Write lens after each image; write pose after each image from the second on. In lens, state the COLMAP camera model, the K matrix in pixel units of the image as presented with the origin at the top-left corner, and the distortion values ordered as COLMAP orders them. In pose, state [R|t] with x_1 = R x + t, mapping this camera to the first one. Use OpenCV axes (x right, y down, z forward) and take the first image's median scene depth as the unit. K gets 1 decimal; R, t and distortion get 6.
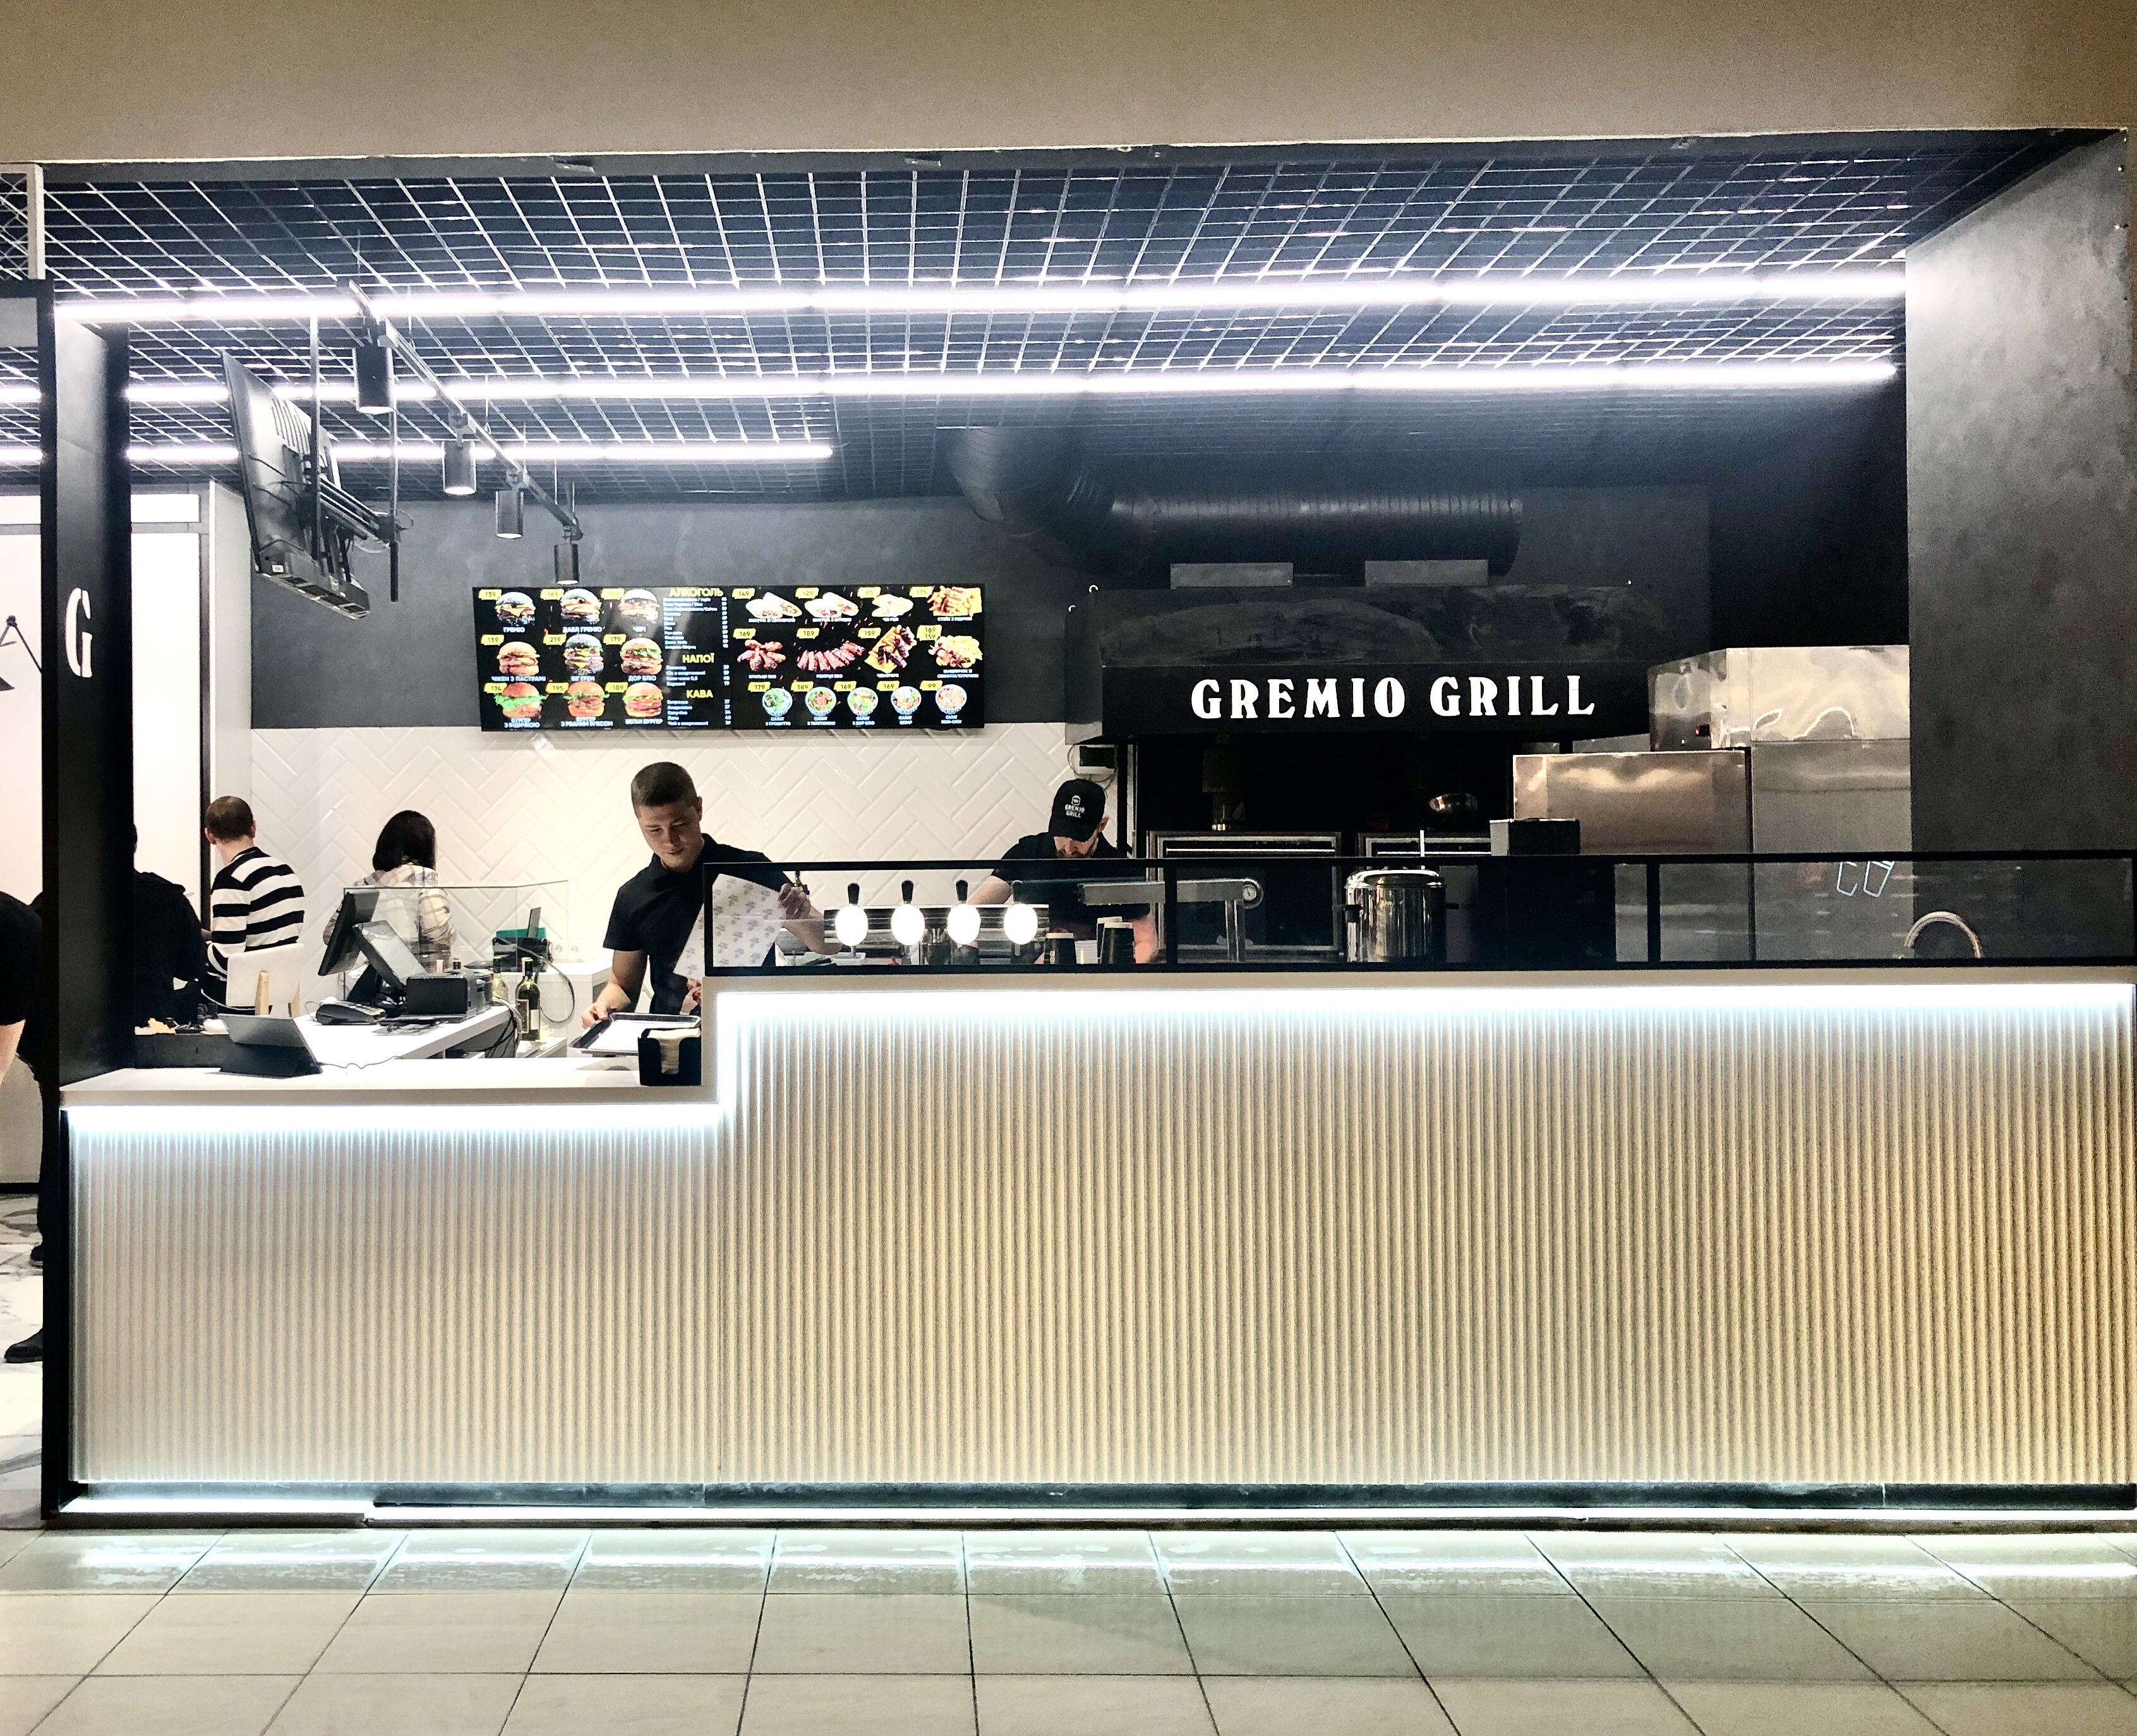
lens RADIAL K [[2131.1, 0, 928.3], [0, 2131.1, 856.9], [0, 0, 1]] dist [0.075981, 0.000000]
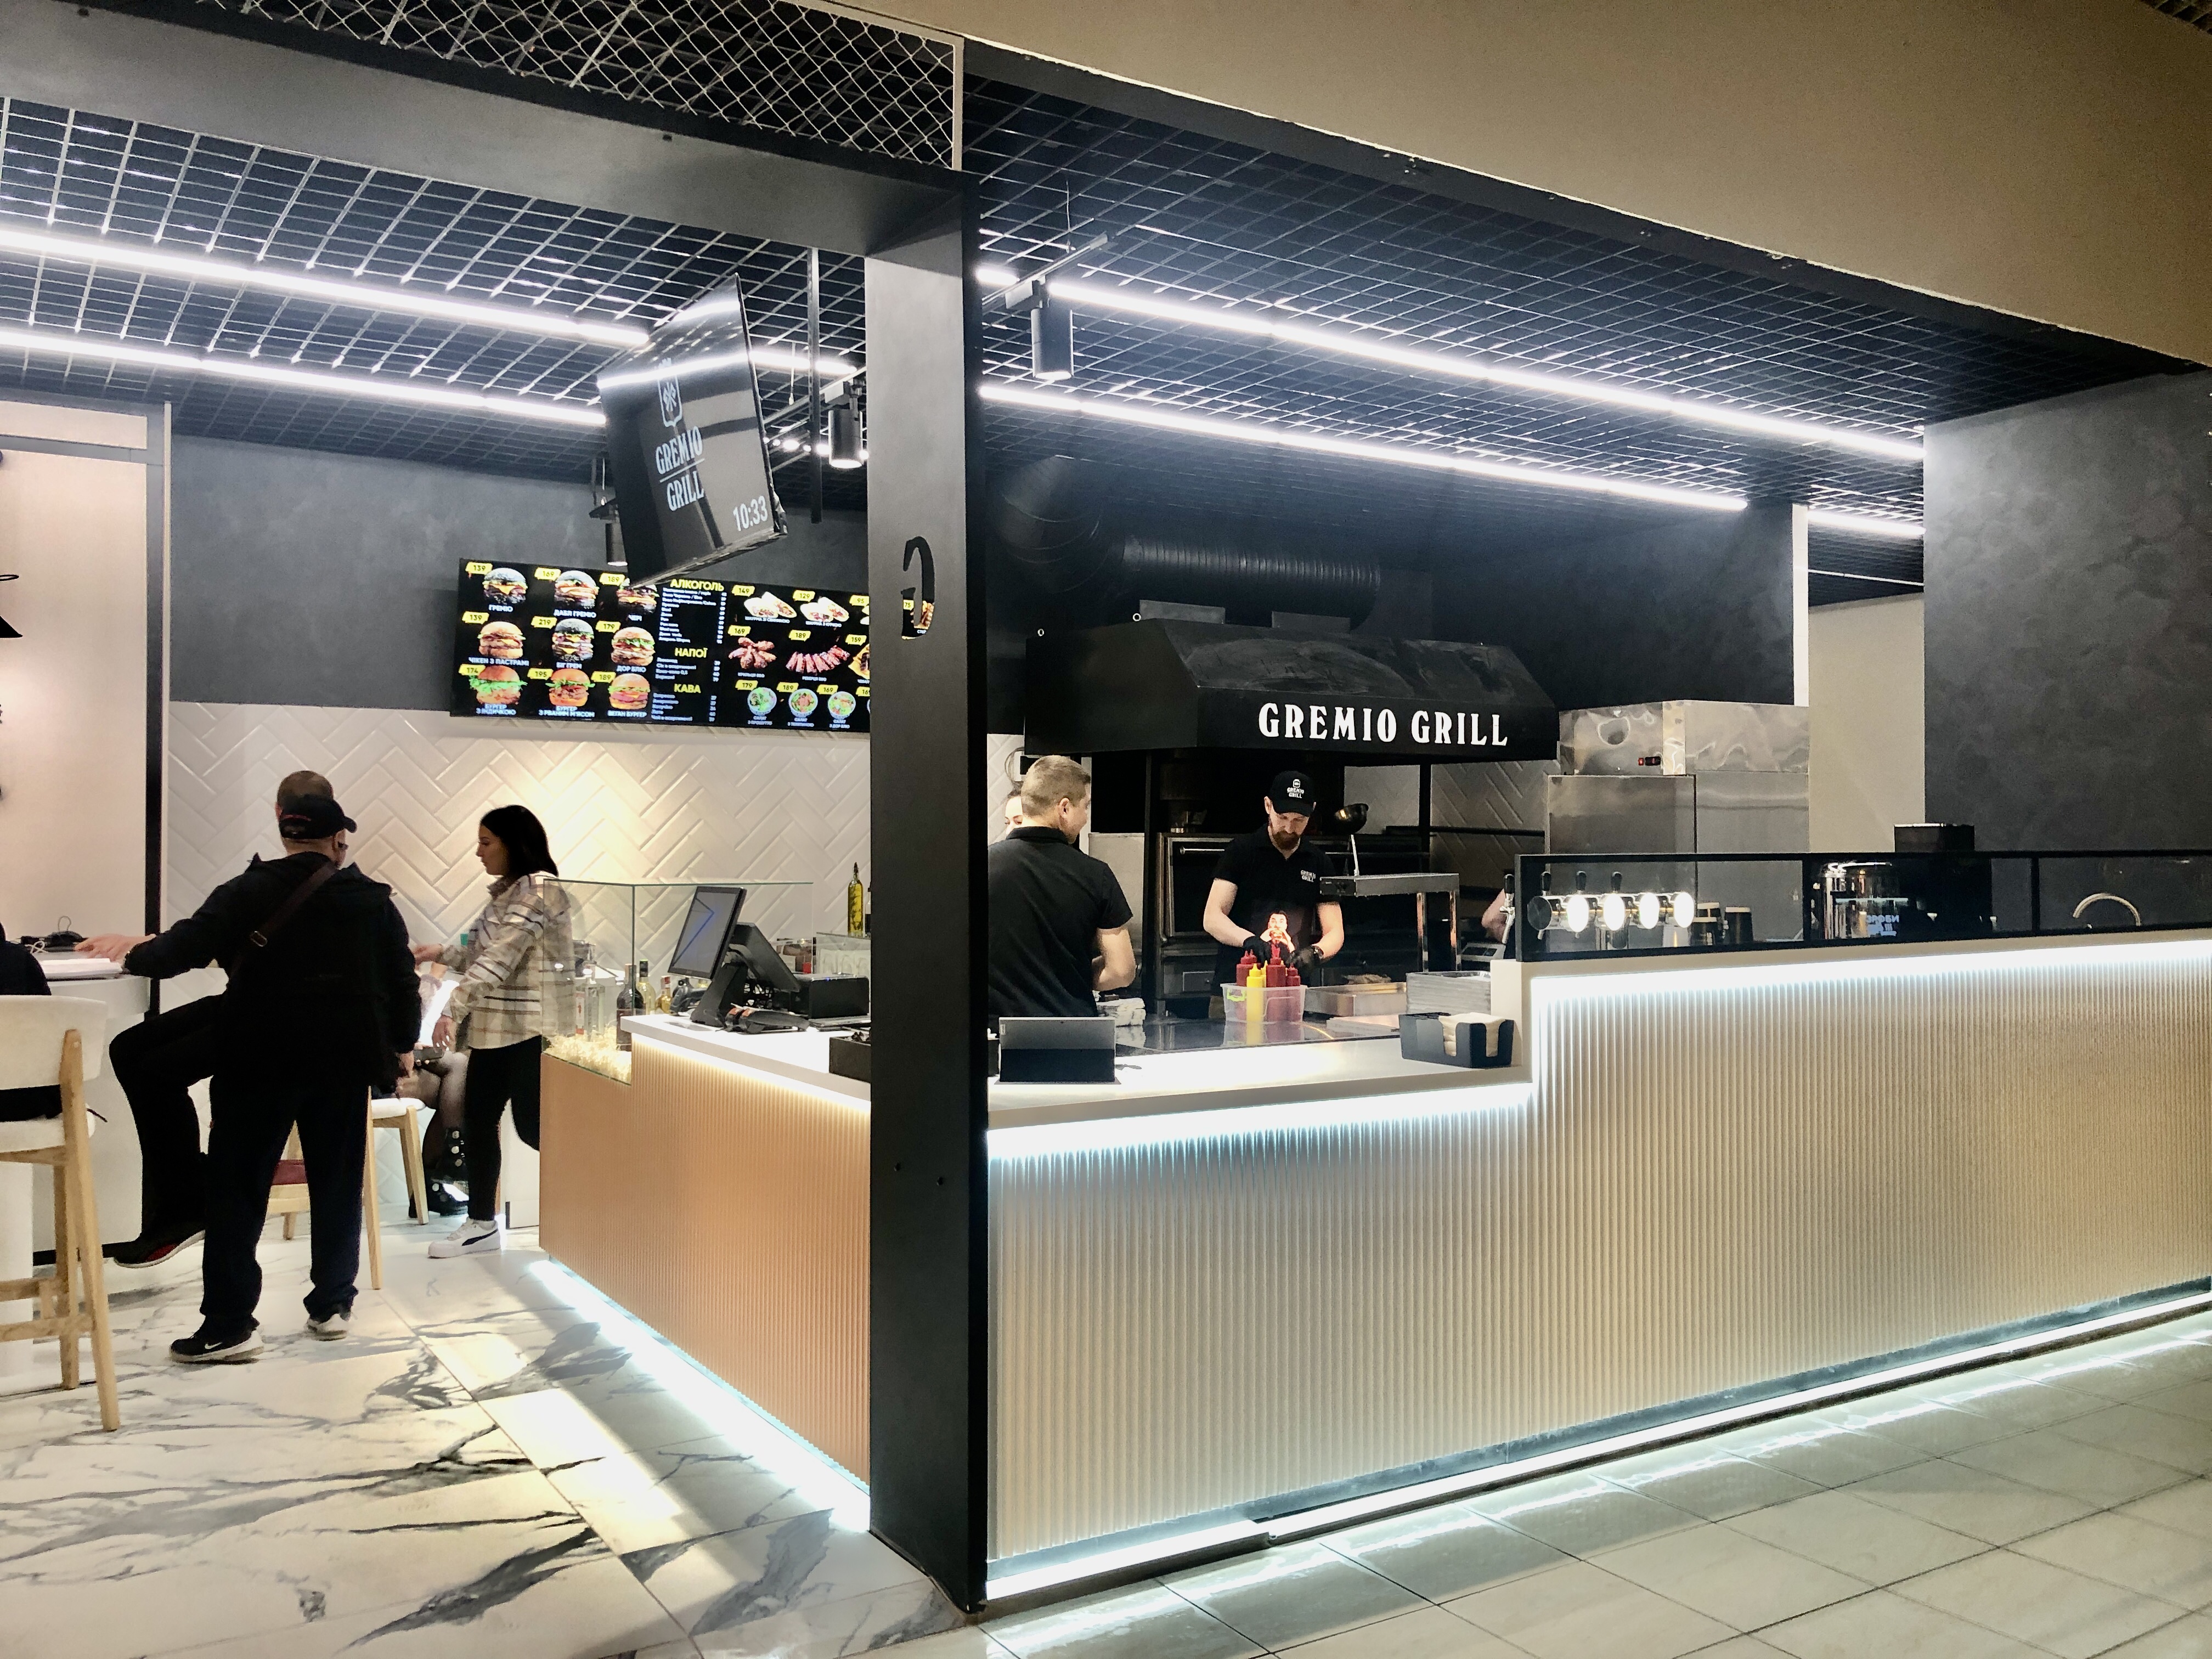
lens RADIAL K [[1836.4, 0, 1105.5], [0, 1836.4, 837.6], [0, 0, 1]] dist [0.027568, -0.001961]
pose [[0.823641, 0.010722, 0.567011, -0.432794], [-0.002081, 0.999872, -0.015884, 0.005037], [-0.567108, 0.011903, 0.823557, 0.198943]]
